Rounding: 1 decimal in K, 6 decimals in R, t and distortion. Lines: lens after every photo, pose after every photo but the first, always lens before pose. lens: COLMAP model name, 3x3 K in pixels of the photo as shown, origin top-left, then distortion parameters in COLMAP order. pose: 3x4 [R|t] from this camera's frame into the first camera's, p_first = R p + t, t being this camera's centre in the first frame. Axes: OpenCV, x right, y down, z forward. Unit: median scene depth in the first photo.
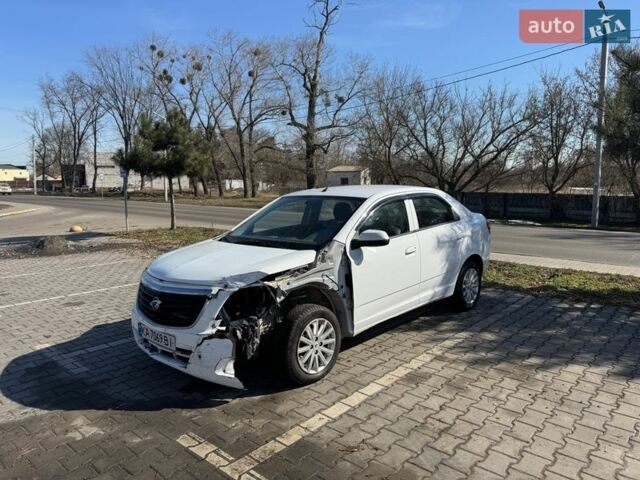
lens RADIAL K [[454.6, 0, 319.8], [0, 454.6, 239.8], [0, 0, 1]] dist [0.031816, -0.027549]
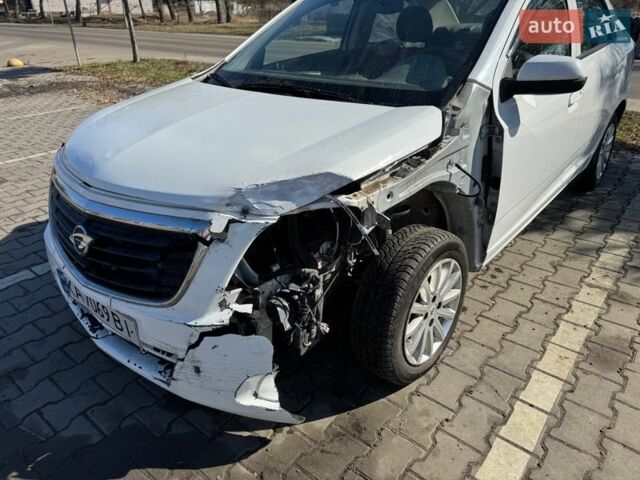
lens RADIAL K [[454.6, 0, 321.3], [0, 454.6, 240.9], [0, 0, 1]] dist [0.031816, -0.027549]
pose [[0.999194, -0.022975, 0.032909, -0.133763], [0.010263, 0.938952, 0.343895, -0.007671], [-0.038800, -0.343280, 0.938431, 0.537826]]
